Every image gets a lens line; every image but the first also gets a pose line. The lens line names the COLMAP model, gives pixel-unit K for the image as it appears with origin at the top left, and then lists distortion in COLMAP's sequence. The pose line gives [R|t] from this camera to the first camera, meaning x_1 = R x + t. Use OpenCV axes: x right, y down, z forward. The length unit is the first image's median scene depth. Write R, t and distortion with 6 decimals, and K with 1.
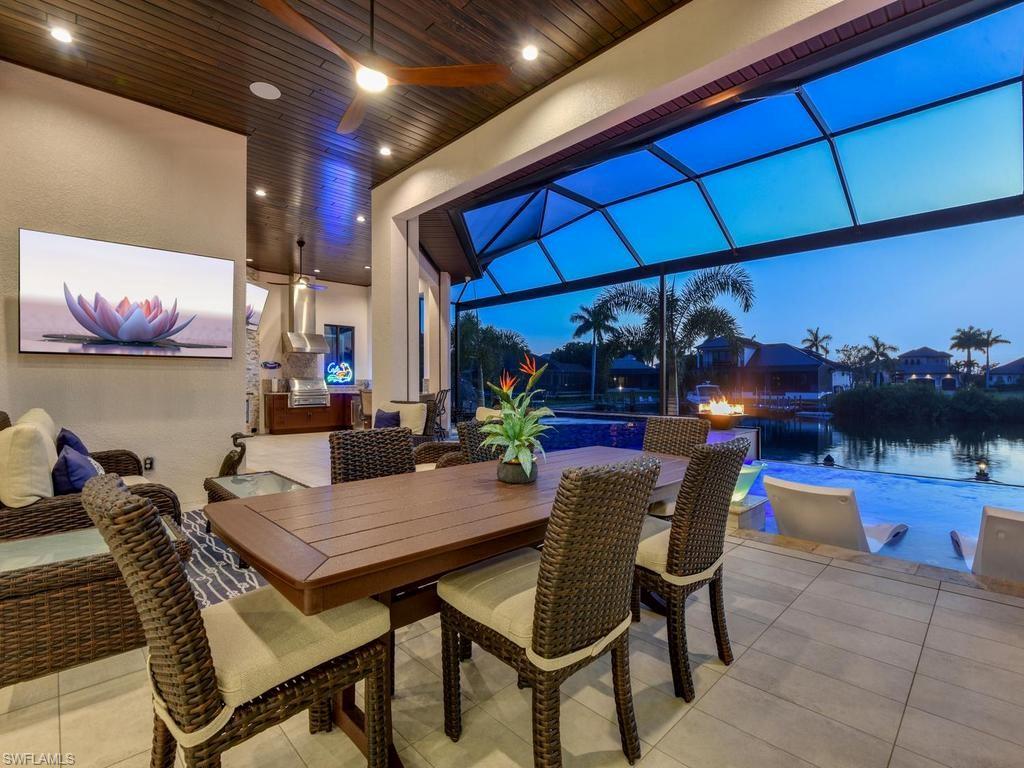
lens RADIAL K [[468.8, 0, 505.8], [0, 468.8, 386.1], [0, 0, 1]] dist [0.000636, -0.011975]
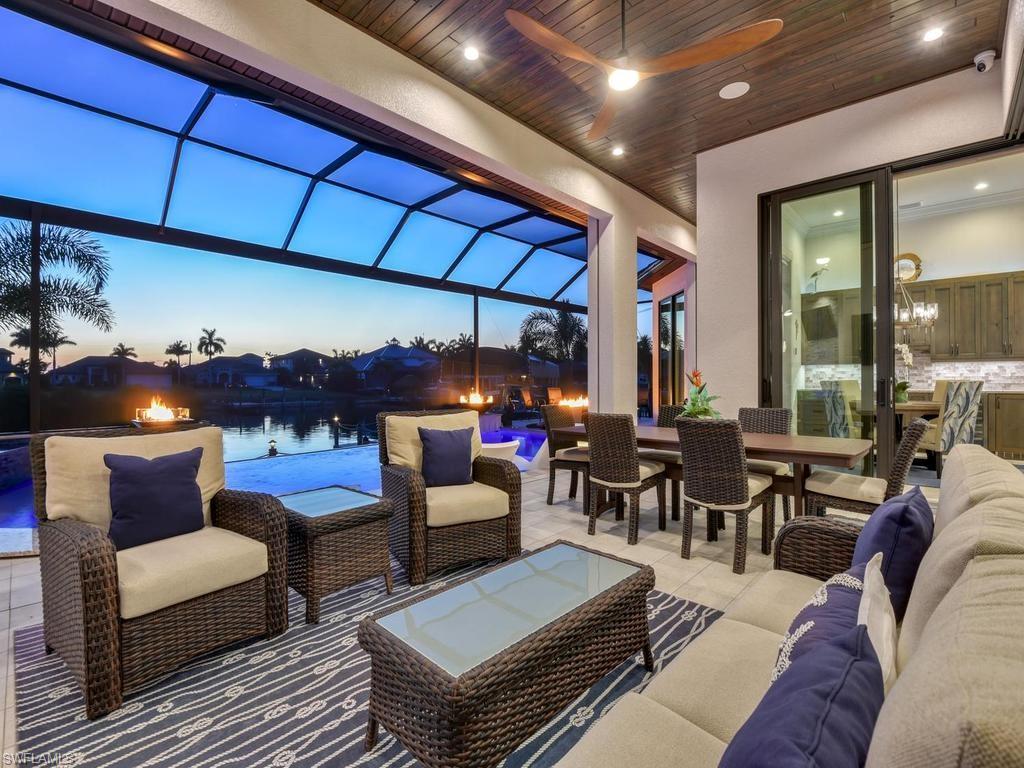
lens RADIAL K [[468.8, 0, 519.4], [0, 468.8, 381.1], [0, 0, 1]] dist [0.000636, -0.011975]
pose [[-0.065454, -0.001274, 0.997855, -0.154030], [0.009991, 0.999948, 0.001932, -0.002918], [-0.997806, 0.010096, -0.065437, 0.158818]]
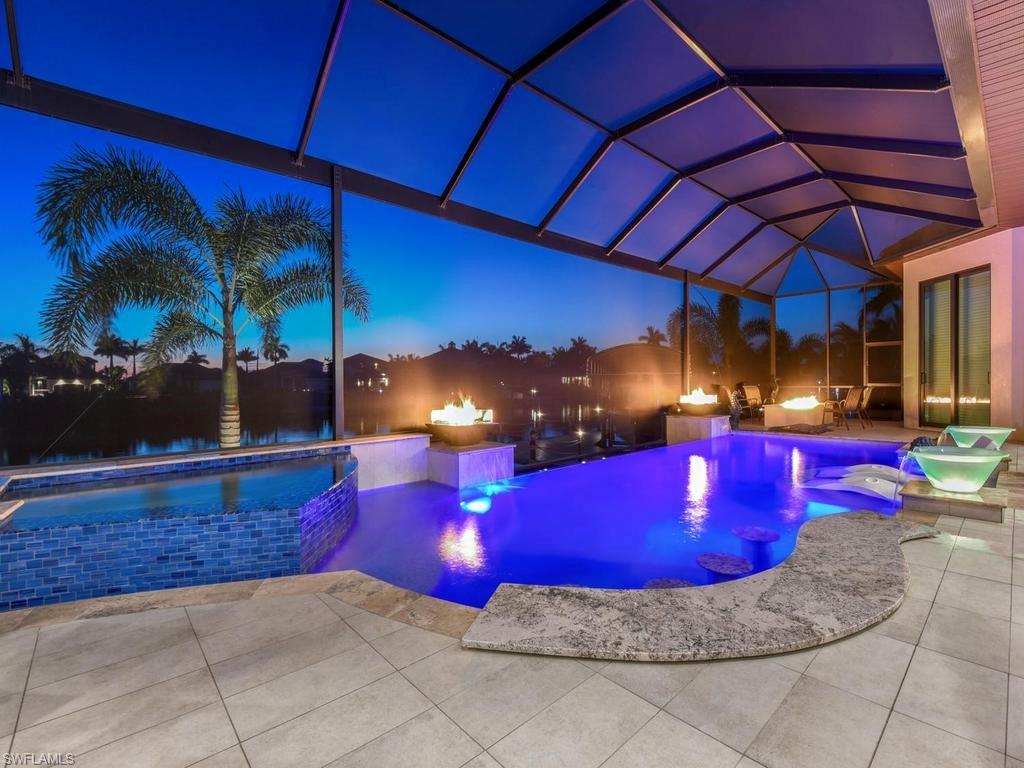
lens RADIAL K [[468.8, 0, 521.5], [0, 468.8, 380.4], [0, 0, 1]] dist [0.000636, -0.011975]
pose [[0.010661, 0.005835, 0.999926, -0.090916], [0.021198, 0.999757, -0.006060, -0.000652], [-0.999718, 0.021261, 0.010535, 0.340633]]
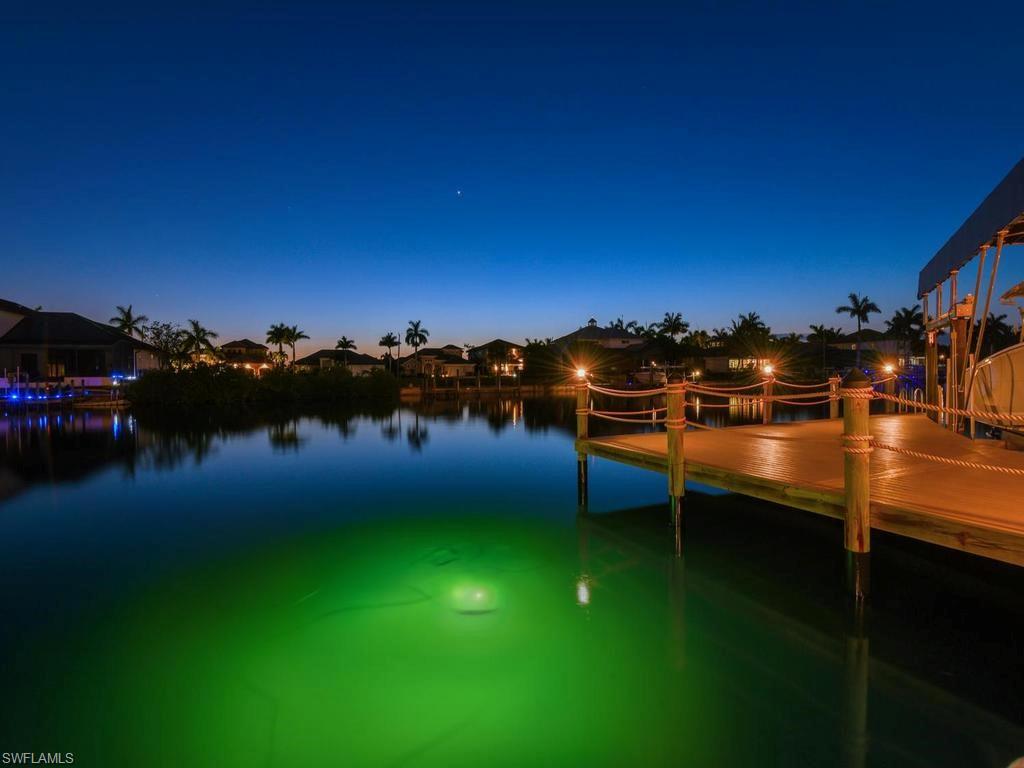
lens RADIAL K [[468.8, 0, 512.5], [0, 468.8, 374.9], [0, 0, 1]] dist [0.000636, -0.011975]
pose [[0.328700, 0.003310, 0.944429, 0.460345], [0.019814, 0.999750, -0.010400, 0.078784], [-0.944227, 0.022131, 0.328552, 0.404058]]
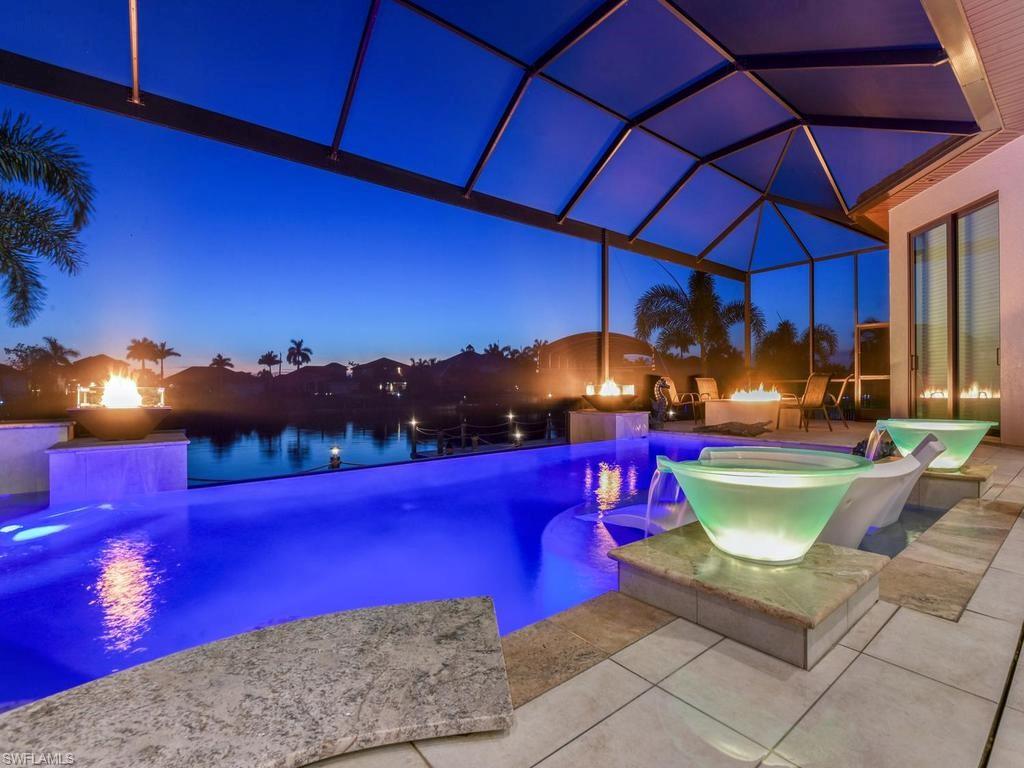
lens RADIAL K [[468.8, 0, 523.4], [0, 468.8, 385.1], [0, 0, 1]] dist [0.000636, -0.011975]
pose [[0.077352, 0.009145, 0.996962, 0.010018], [0.015859, 0.999820, -0.010402, 0.017222], [-0.996878, 0.016615, 0.077193, 0.210623]]
